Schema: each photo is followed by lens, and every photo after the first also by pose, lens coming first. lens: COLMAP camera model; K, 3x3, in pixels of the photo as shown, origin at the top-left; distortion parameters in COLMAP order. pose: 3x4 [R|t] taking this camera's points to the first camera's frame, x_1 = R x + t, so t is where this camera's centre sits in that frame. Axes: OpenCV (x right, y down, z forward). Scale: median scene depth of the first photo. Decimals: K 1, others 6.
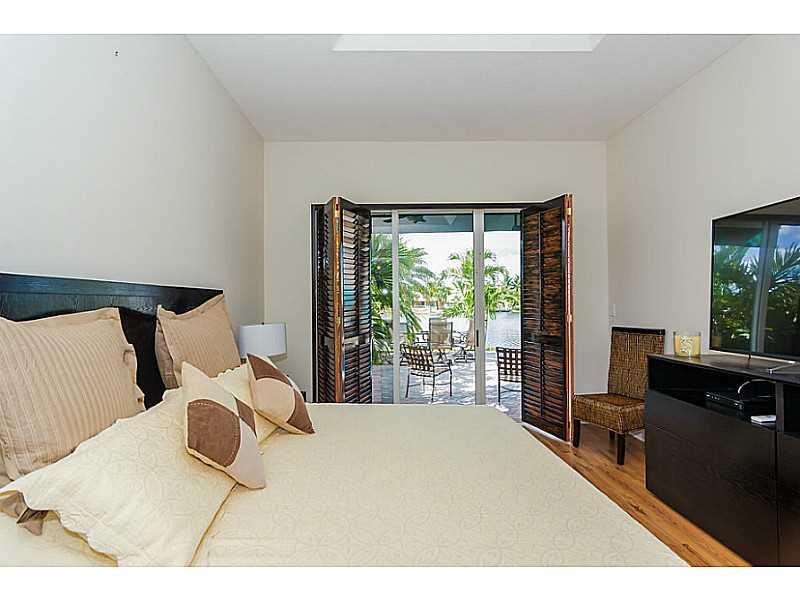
lens RADIAL K [[391.7, 0, 400.0], [0, 391.7, 300.0], [0, 0, 1]] dist [0.000553, 0.000041]
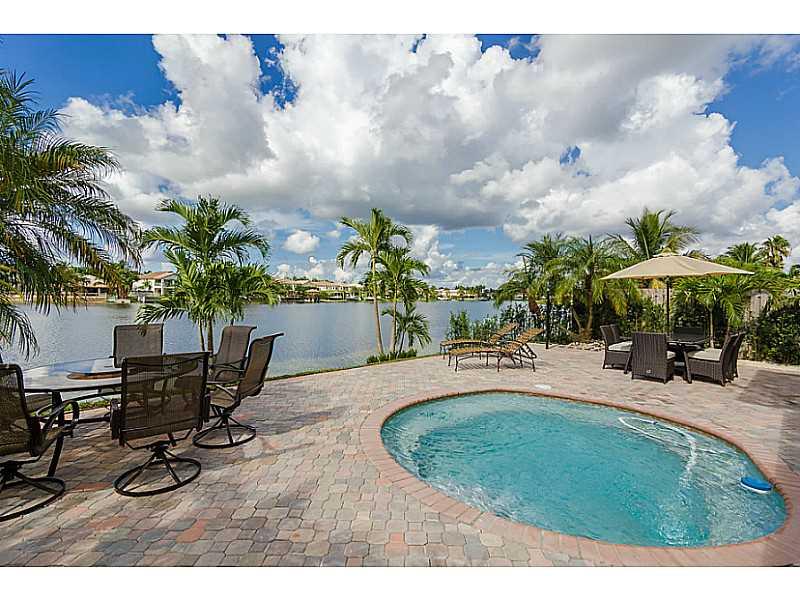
lens RADIAL K [[386.0, 0, 400.9], [0, 386.0, 301.8], [0, 0, 1]] dist [0.002592, 0.000166]
pose [[0.746282, 0.009831, 0.665558, 0.020731], [-0.029006, 0.999421, 0.017761, 0.002946], [-0.664998, -0.032560, 0.746135, 0.380329]]
